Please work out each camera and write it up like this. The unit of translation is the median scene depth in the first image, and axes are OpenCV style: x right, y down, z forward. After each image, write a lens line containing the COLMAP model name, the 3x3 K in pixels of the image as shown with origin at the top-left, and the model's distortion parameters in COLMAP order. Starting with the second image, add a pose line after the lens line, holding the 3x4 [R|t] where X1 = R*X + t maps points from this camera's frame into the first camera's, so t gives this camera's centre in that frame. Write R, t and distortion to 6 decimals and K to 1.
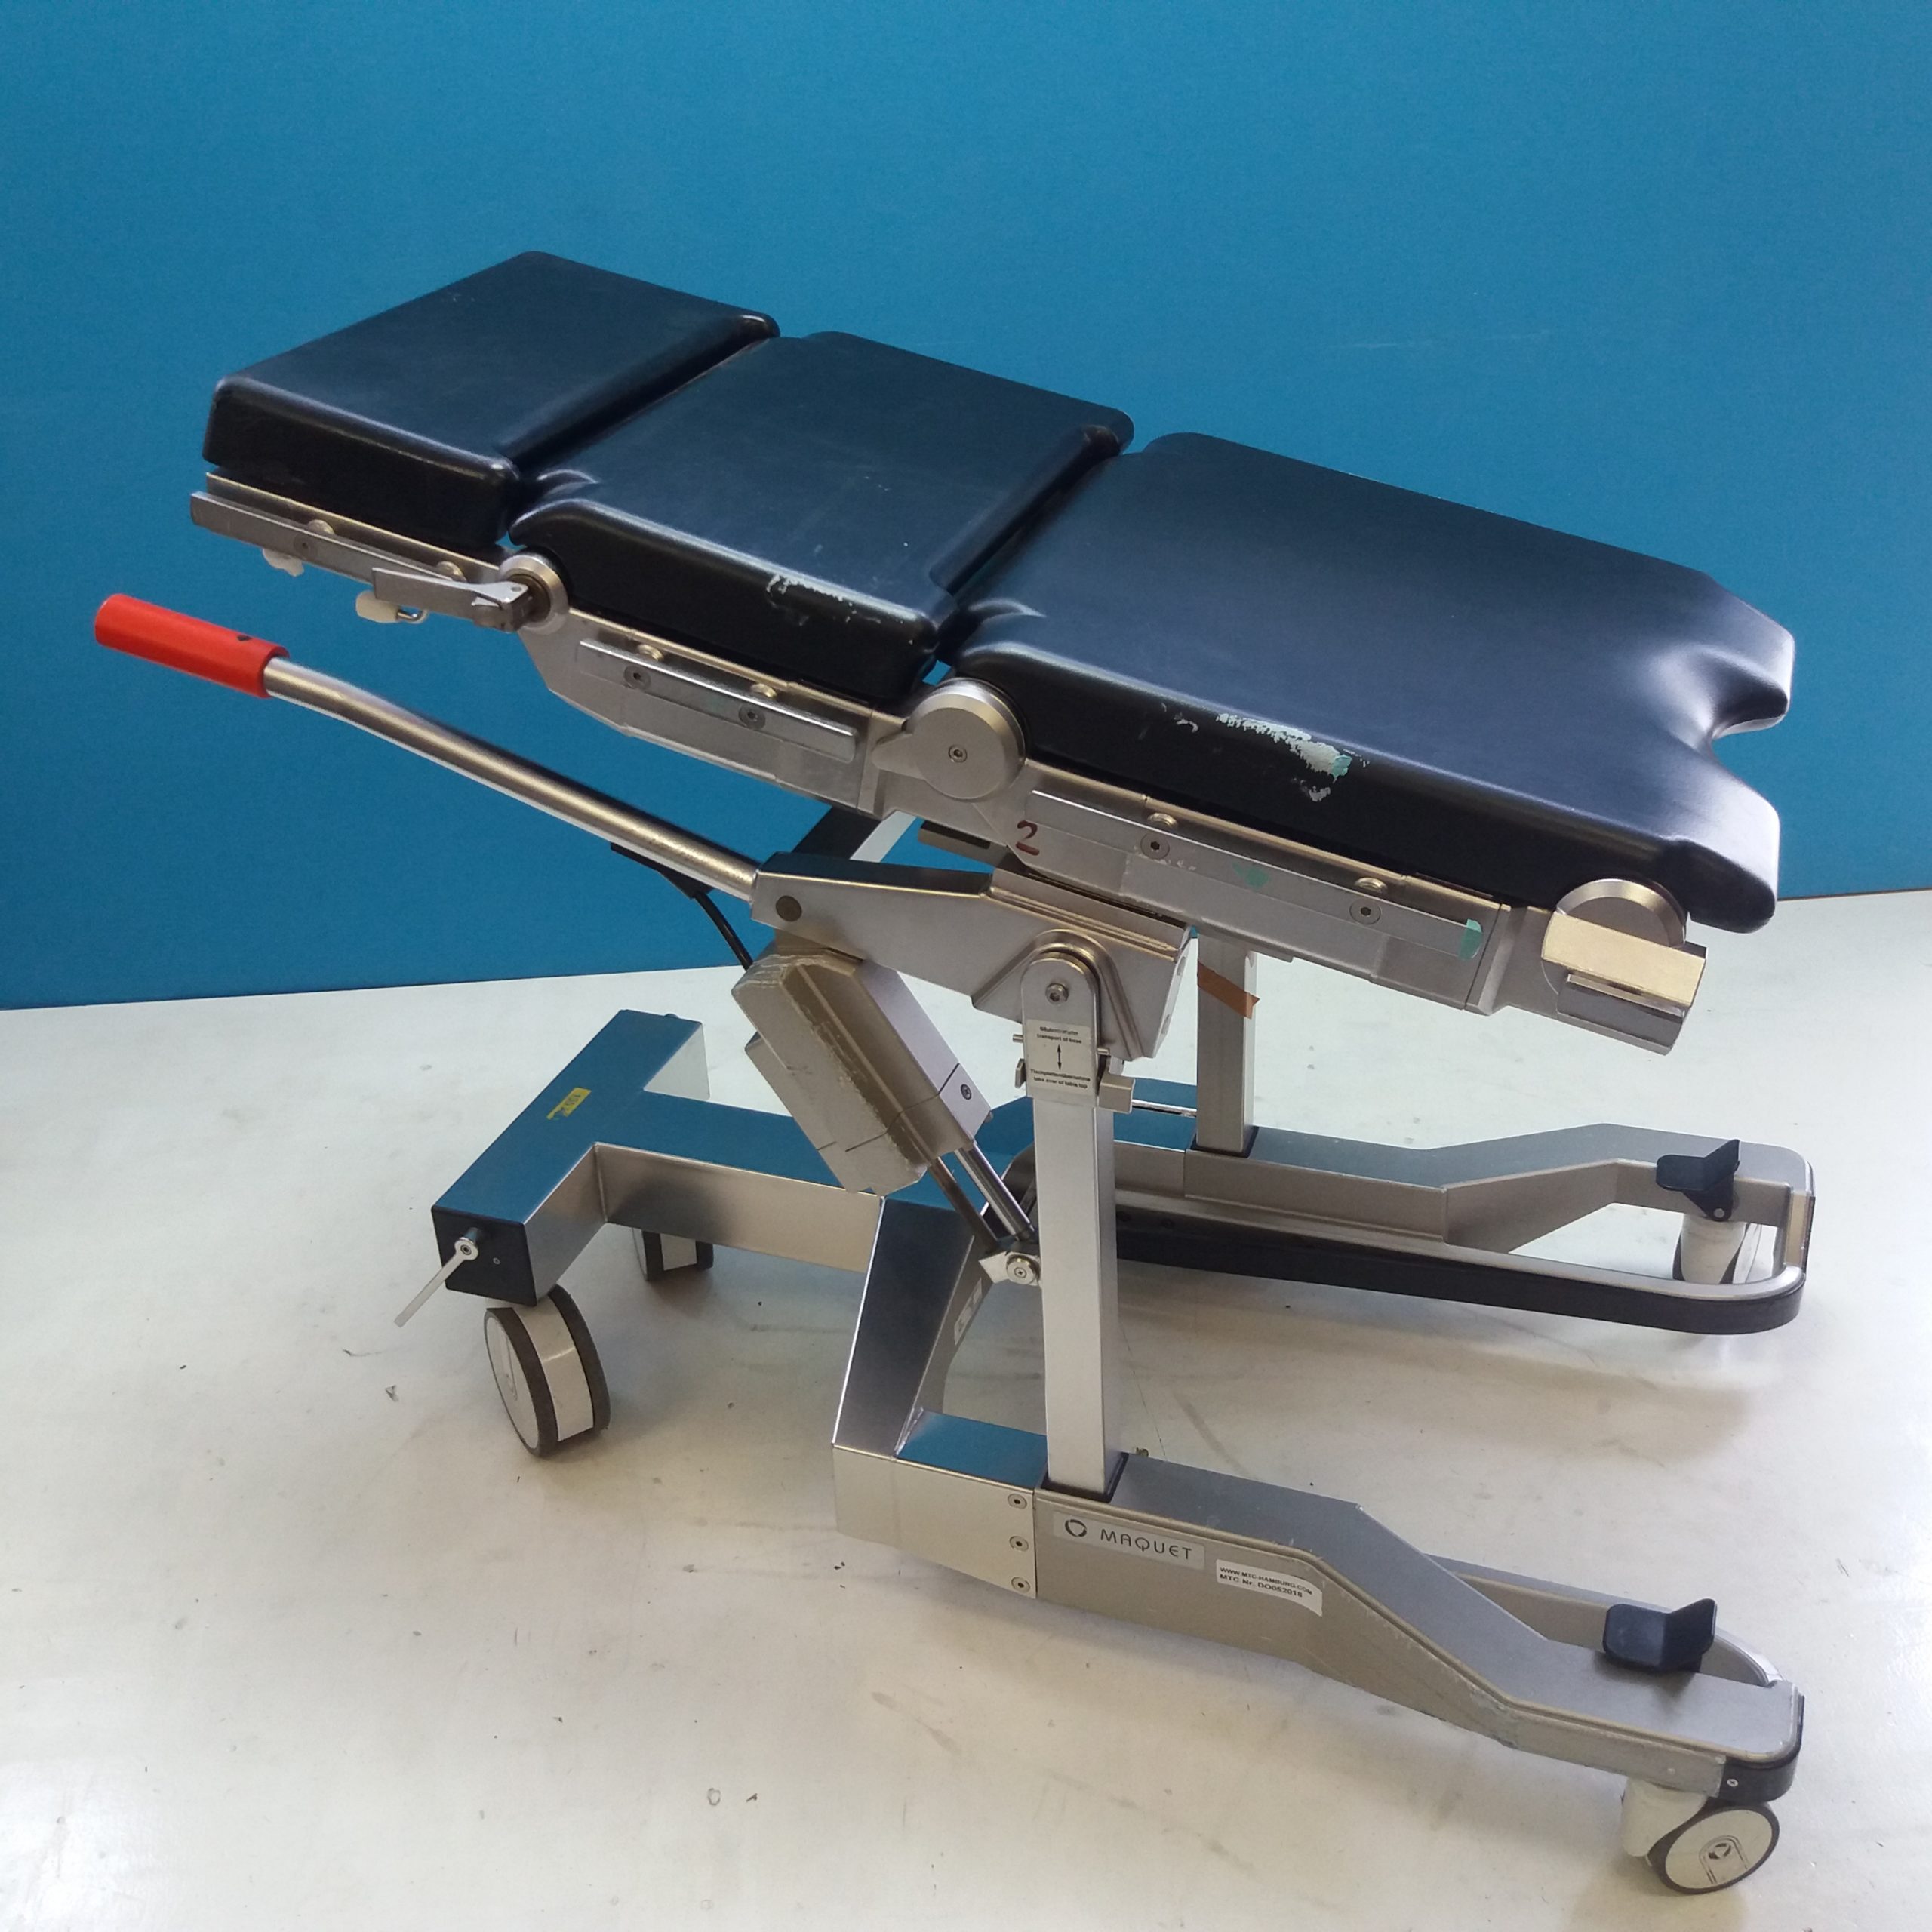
lens RADIAL K [[2067.6, 0, 974.8], [0, 2067.6, 935.8], [0, 0, 1]] dist [0.216017, -0.653338]
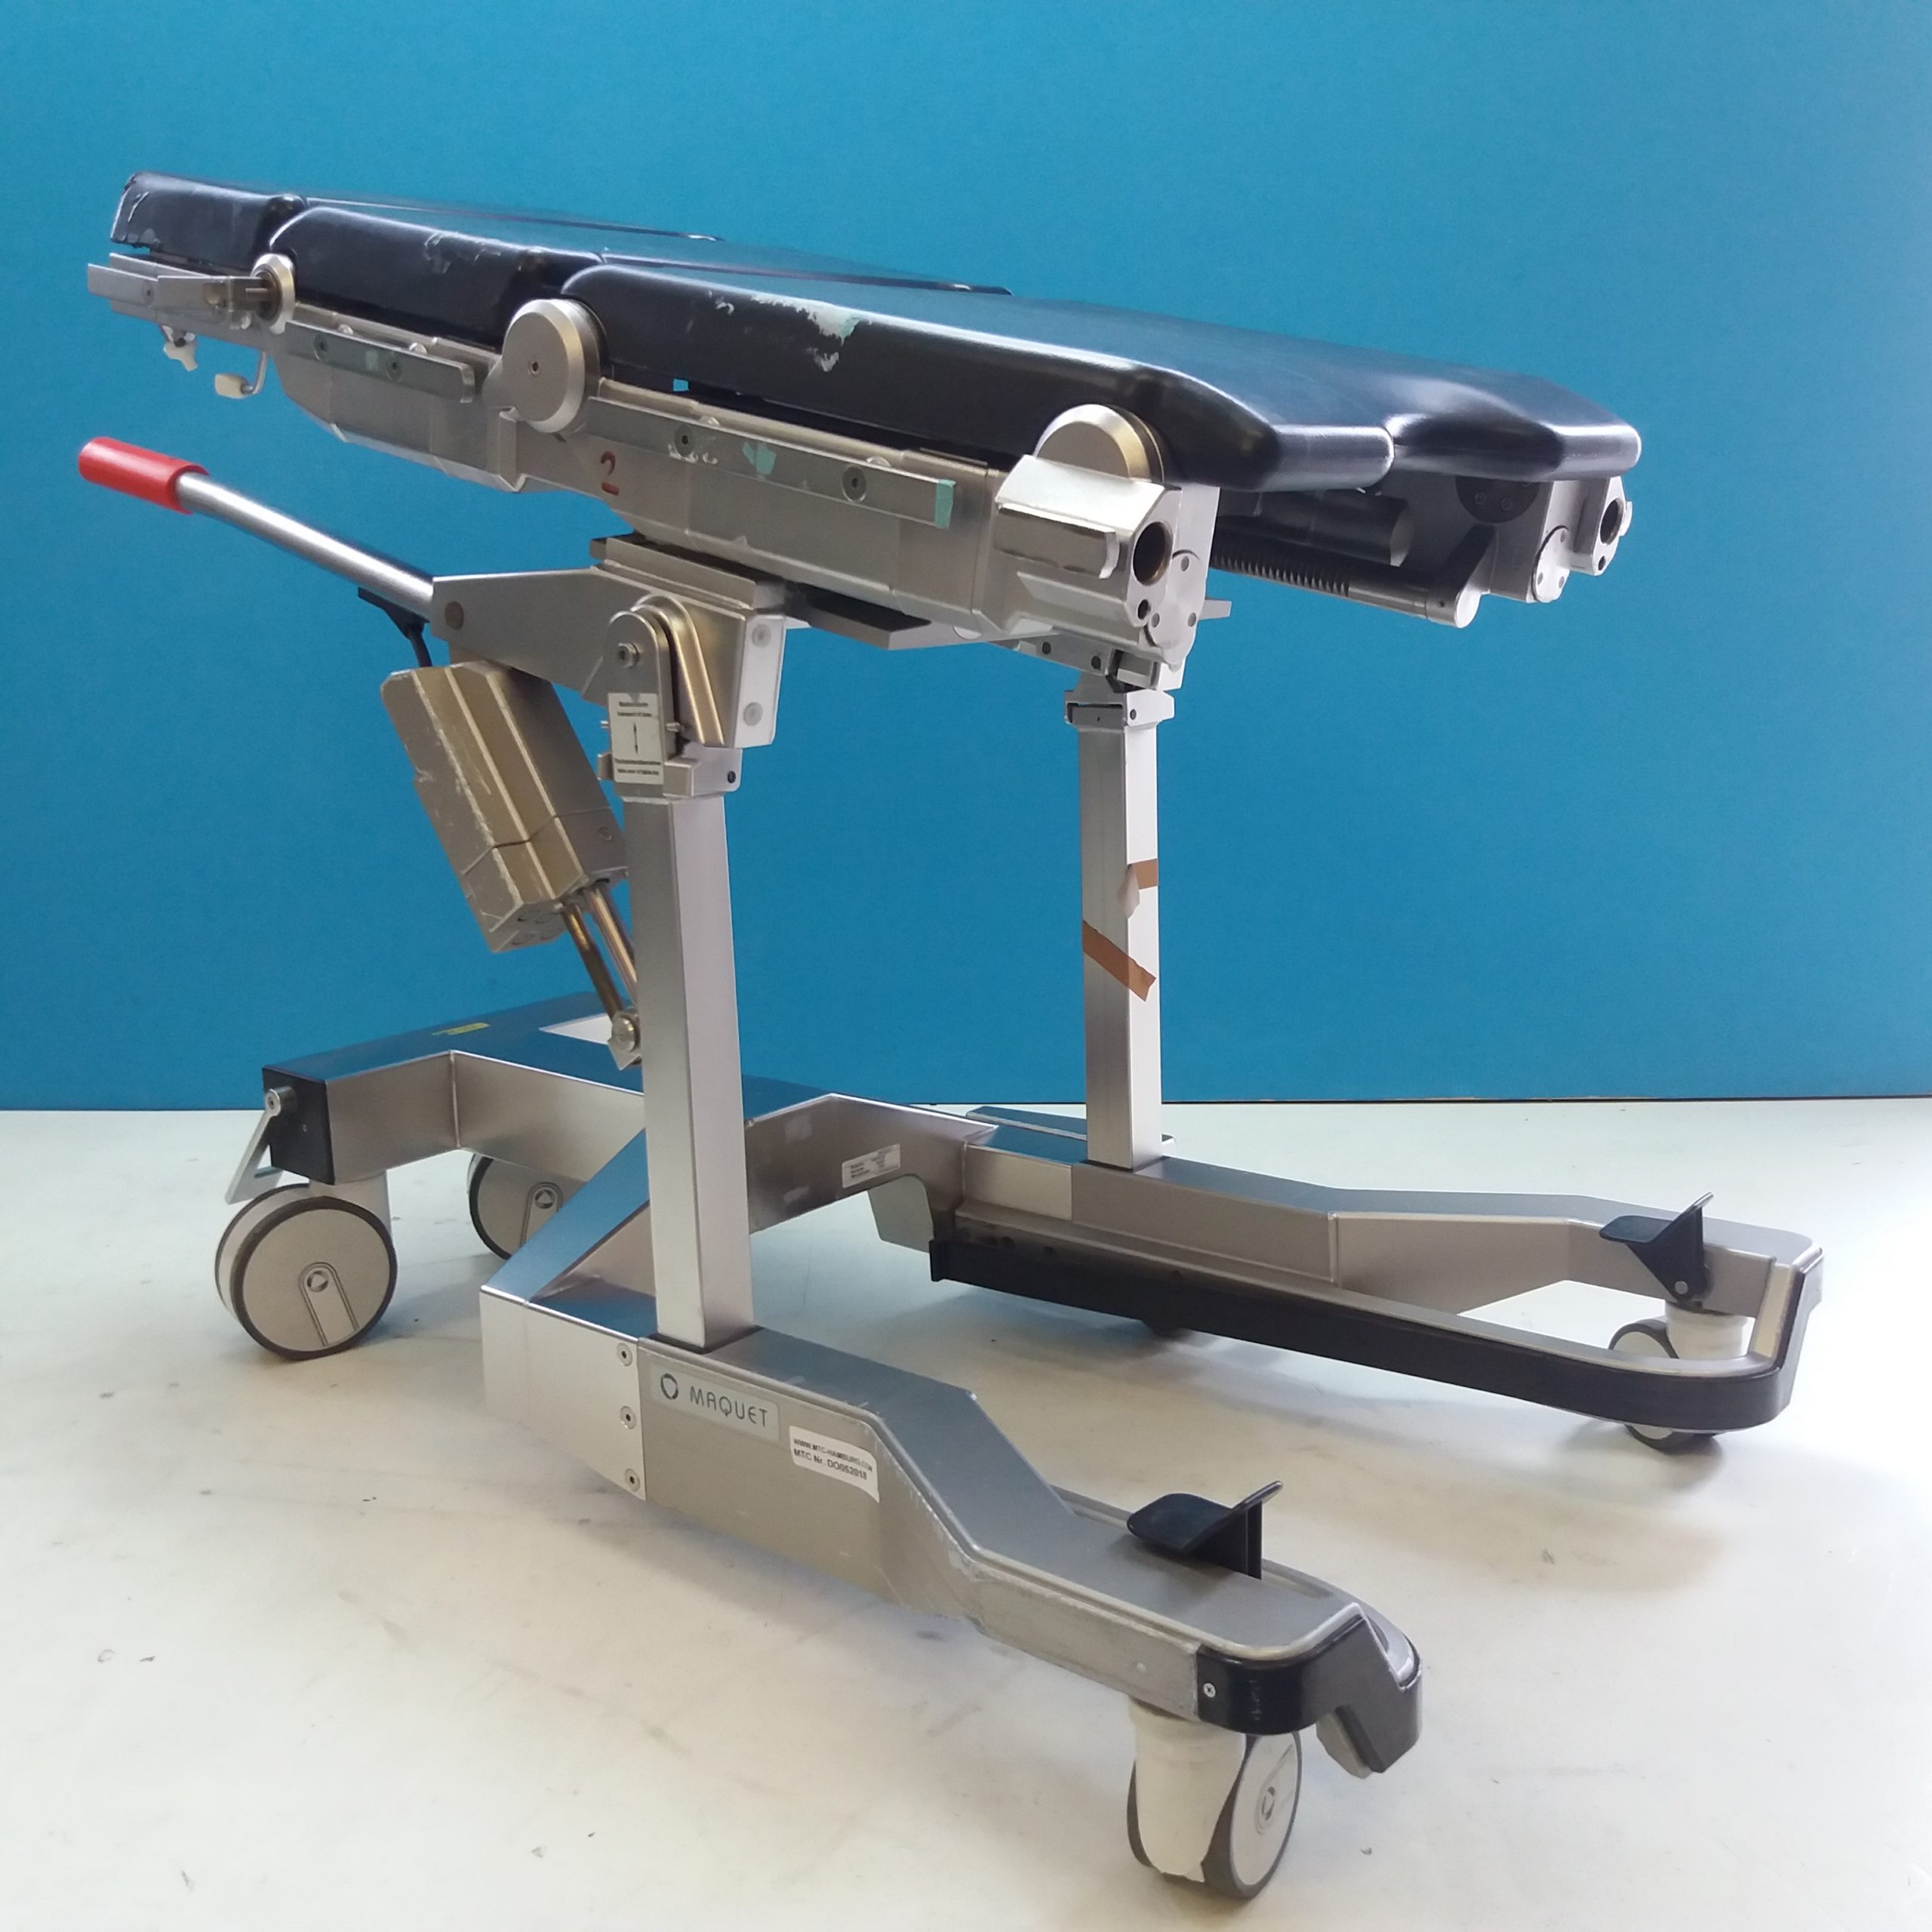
lens RADIAL K [[2067.6, 0, 974.8], [0, 2067.6, 935.8], [0, 0, 1]] dist [0.216017, -0.653338]
pose [[0.937727, 0.078384, -0.338414, 0.496144], [-0.175664, 0.947465, -0.267304, 0.358821], [0.299683, 0.310105, 0.902233, 0.251136]]
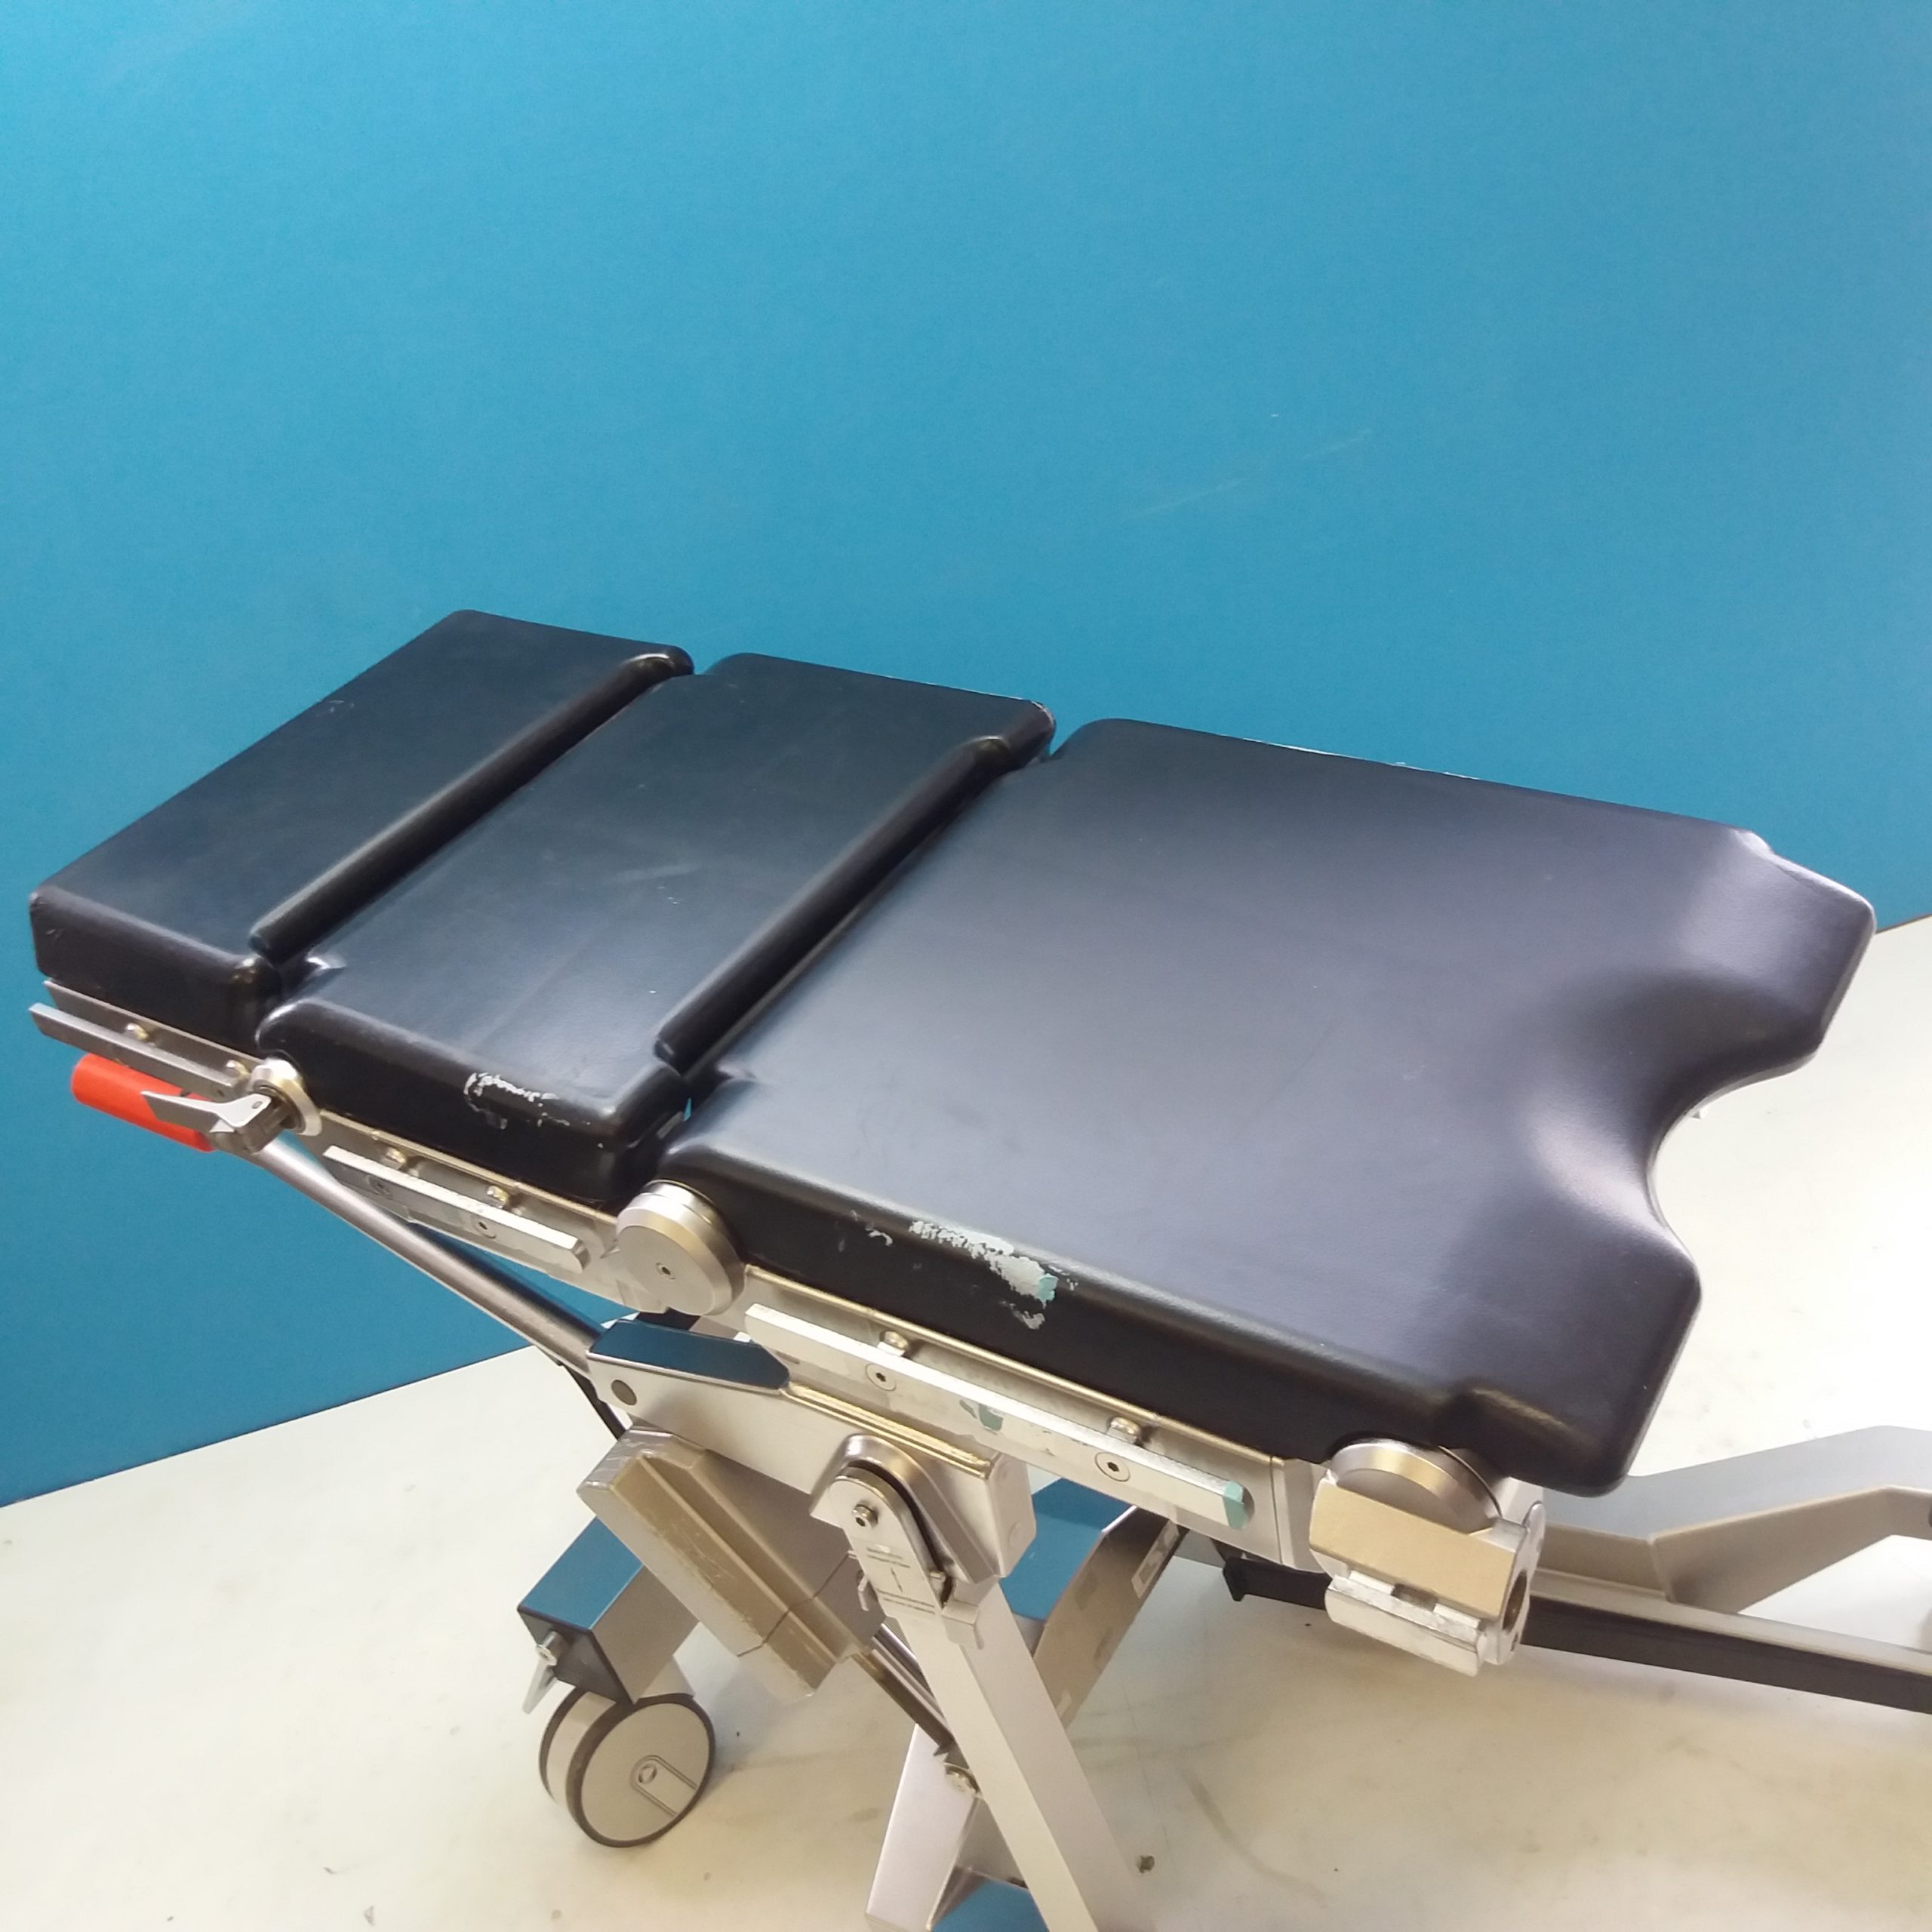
lens RADIAL K [[2067.6, 0, 974.8], [0, 2067.6, 935.8], [0, 0, 1]] dist [0.216017, -0.653338]
pose [[0.934327, -0.120645, -0.335376, 0.384433], [0.129597, 0.991557, 0.004352, -0.197356], [0.332019, -0.047530, 0.942074, 0.231822]]
